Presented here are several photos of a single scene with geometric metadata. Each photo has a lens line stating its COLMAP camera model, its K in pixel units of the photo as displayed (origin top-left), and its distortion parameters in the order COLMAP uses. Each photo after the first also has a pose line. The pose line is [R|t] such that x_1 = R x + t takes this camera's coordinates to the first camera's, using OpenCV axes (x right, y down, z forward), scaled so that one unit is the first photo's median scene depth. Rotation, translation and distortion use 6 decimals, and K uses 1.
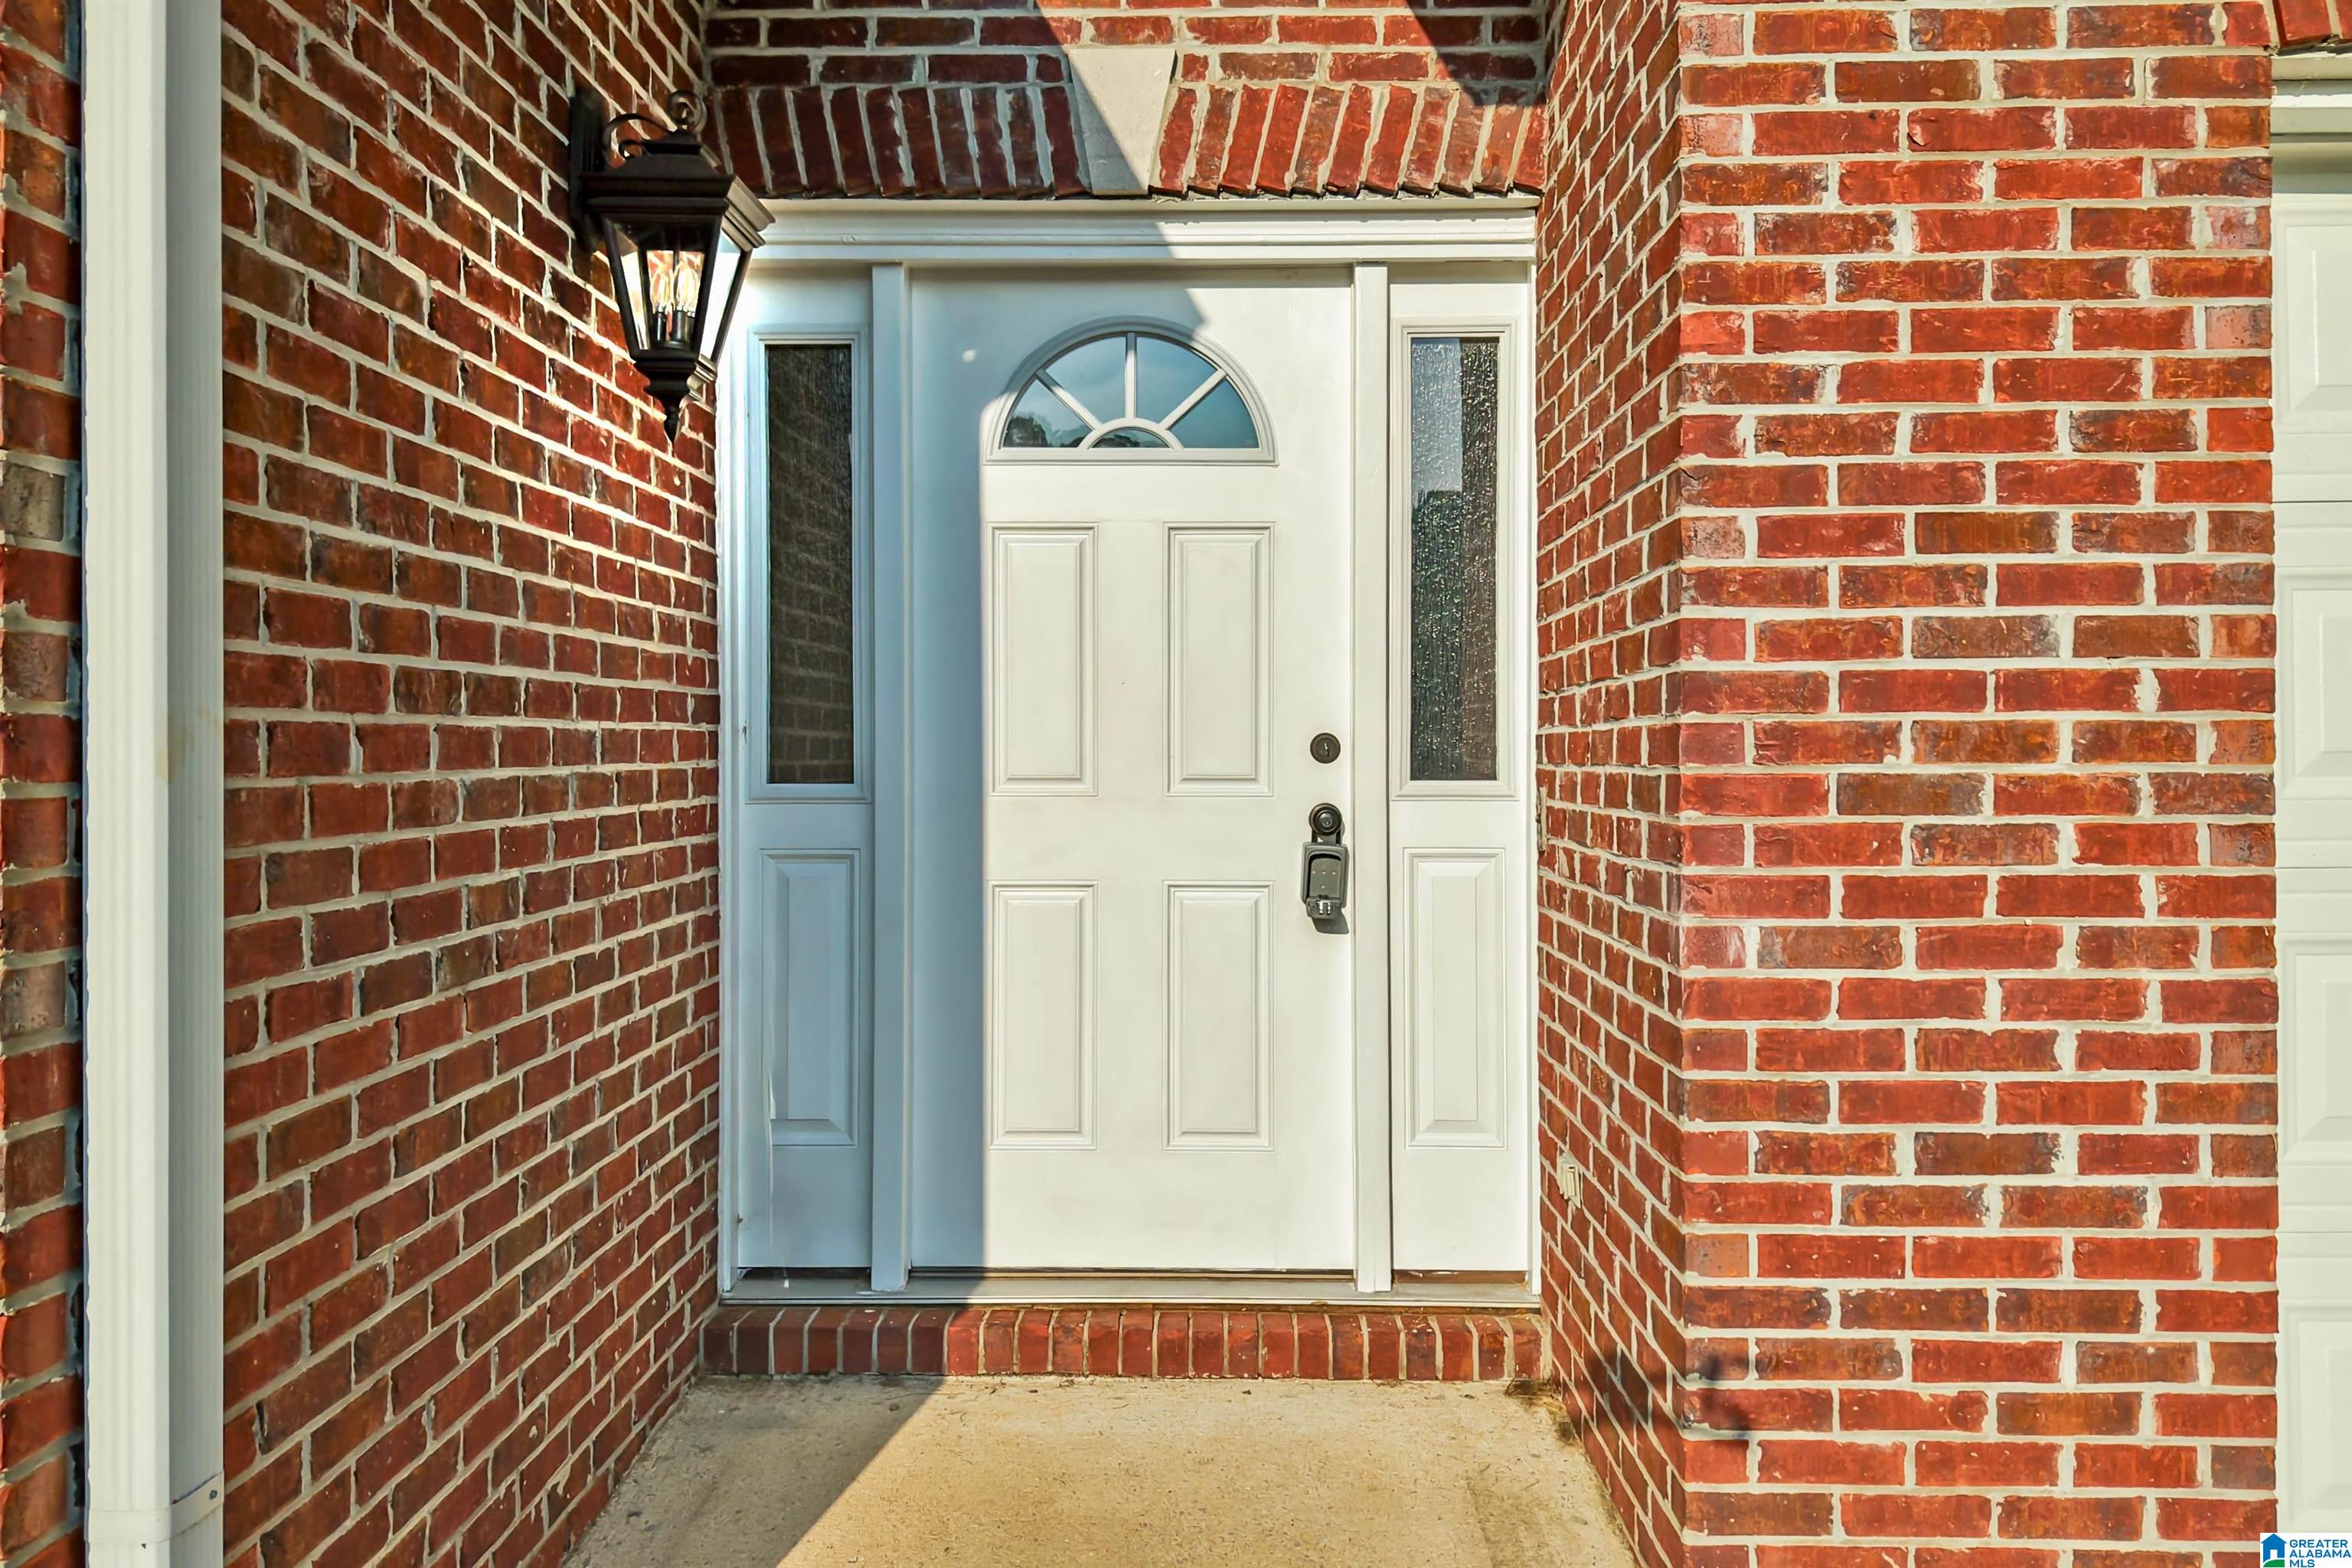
lens RADIAL K [[1861.6, 0, 1200.3], [0, 1861.6, 751.7], [0, 0, 1]] dist [0.006726, -0.022173]
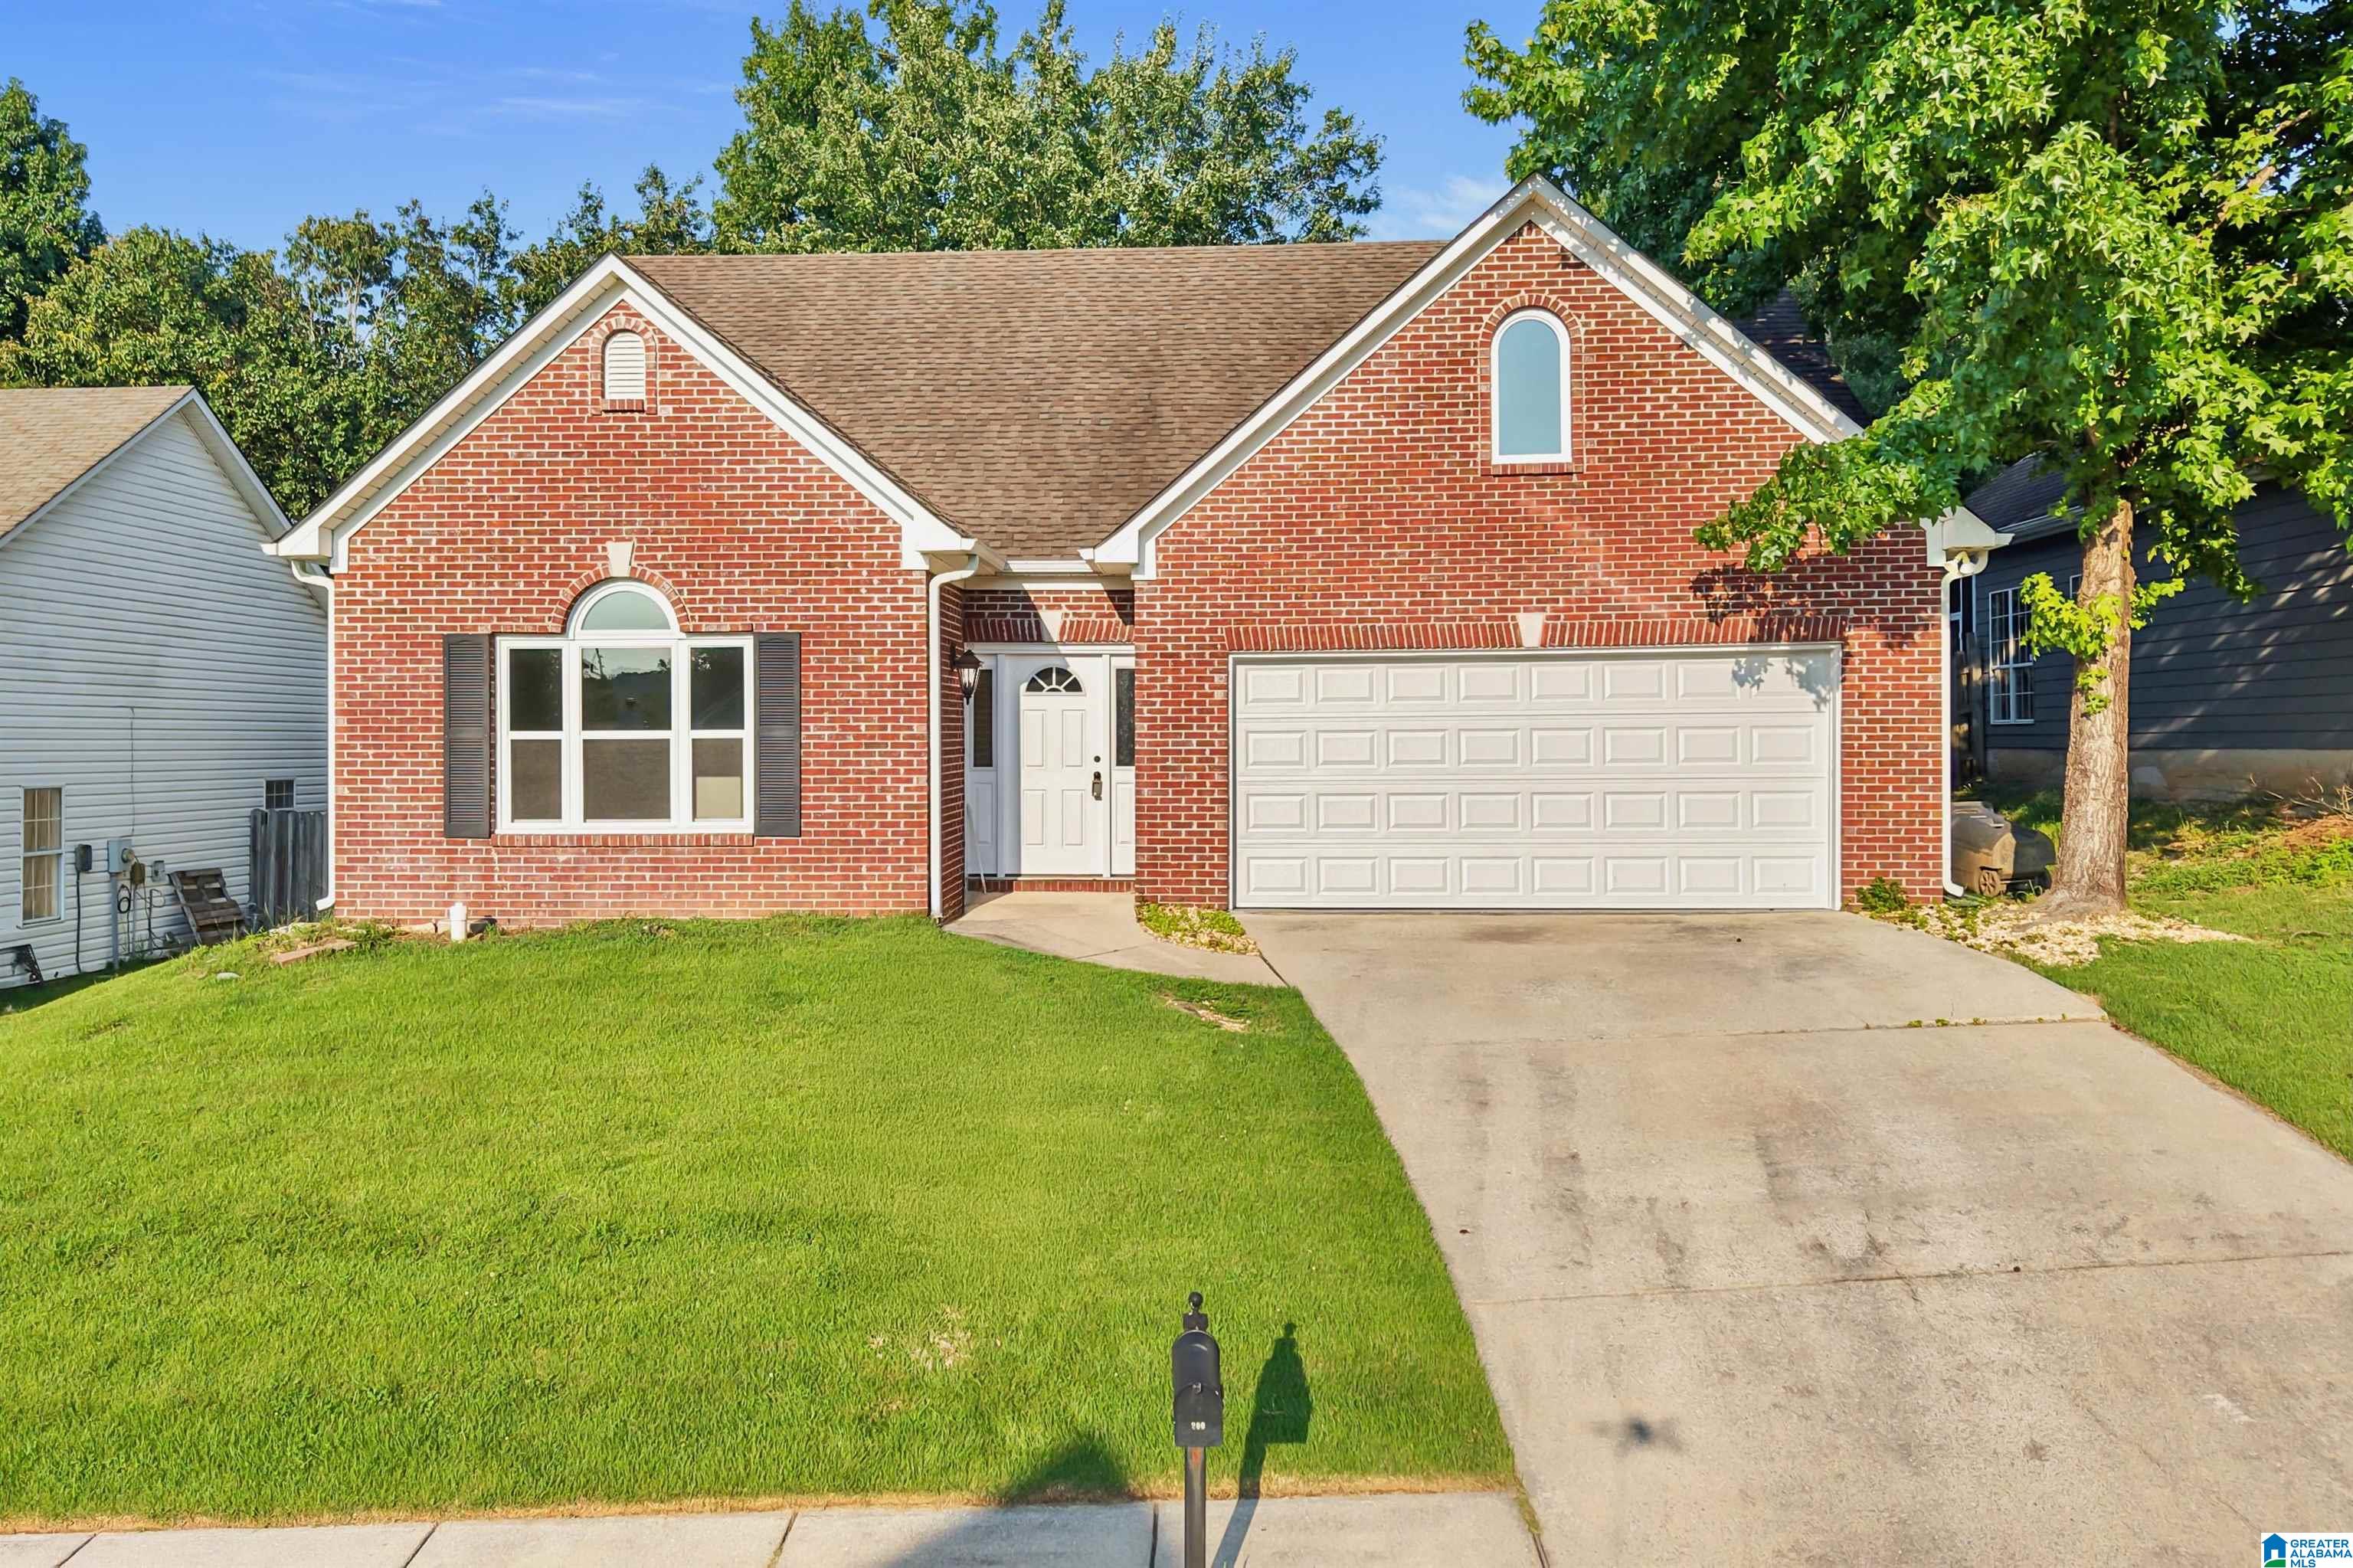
lens RADIAL K [[1862.4, 0, 1133.7], [0, 1862.4, 748.2], [0, 0, 1]] dist [0.006726, -0.022173]
pose [[0.999340, 0.000675, -0.036311, 0.483768], [-0.000649, 1.000000, 0.000727, -0.049866], [0.036312, -0.000703, 0.999340, -5.288357]]
